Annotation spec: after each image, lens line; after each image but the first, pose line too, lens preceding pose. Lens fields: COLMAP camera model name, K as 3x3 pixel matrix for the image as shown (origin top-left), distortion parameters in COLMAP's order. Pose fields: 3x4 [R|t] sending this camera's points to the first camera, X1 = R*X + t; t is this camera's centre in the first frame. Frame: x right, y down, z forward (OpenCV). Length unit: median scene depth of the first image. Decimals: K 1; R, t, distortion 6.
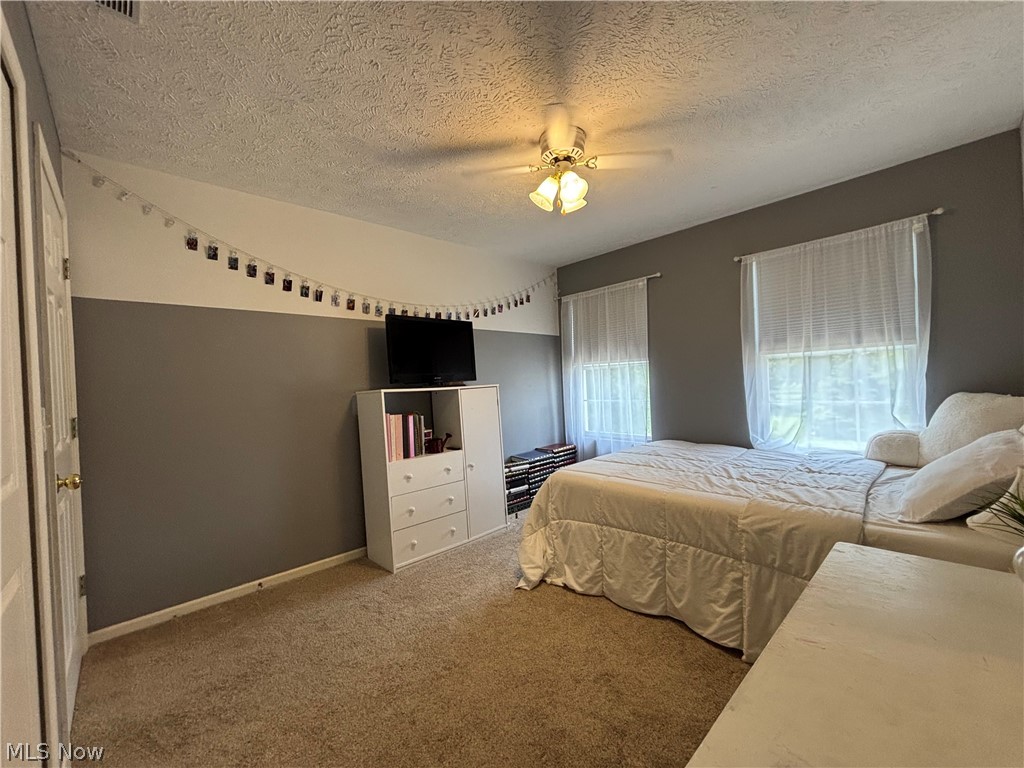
lens RADIAL K [[410.5, 0, 508.8], [0, 410.5, 387.3], [0, 0, 1]] dist [0.011108, 0.000558]
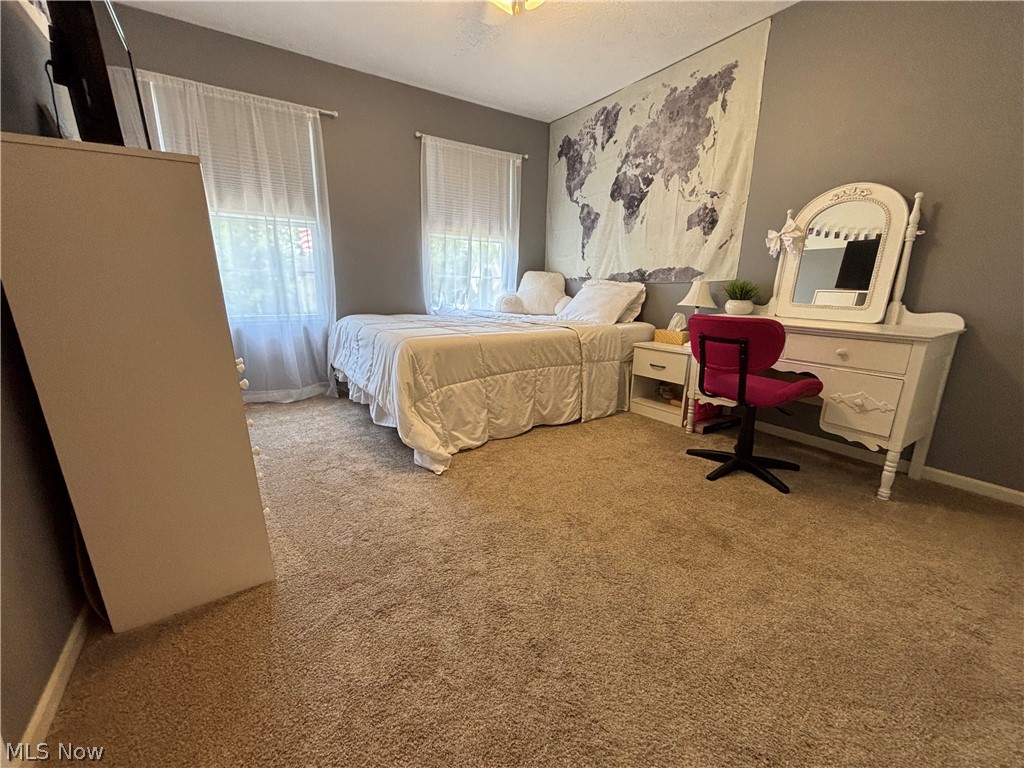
lens RADIAL K [[410.5, 0, 507.5], [0, 410.5, 382.7], [0, 0, 1]] dist [0.011108, 0.000558]
pose [[0.190265, -0.192284, 0.962718, -0.778398], [-0.012716, 0.980066, 0.198263, 0.146368], [-0.981650, -0.049965, 0.184028, 0.768166]]
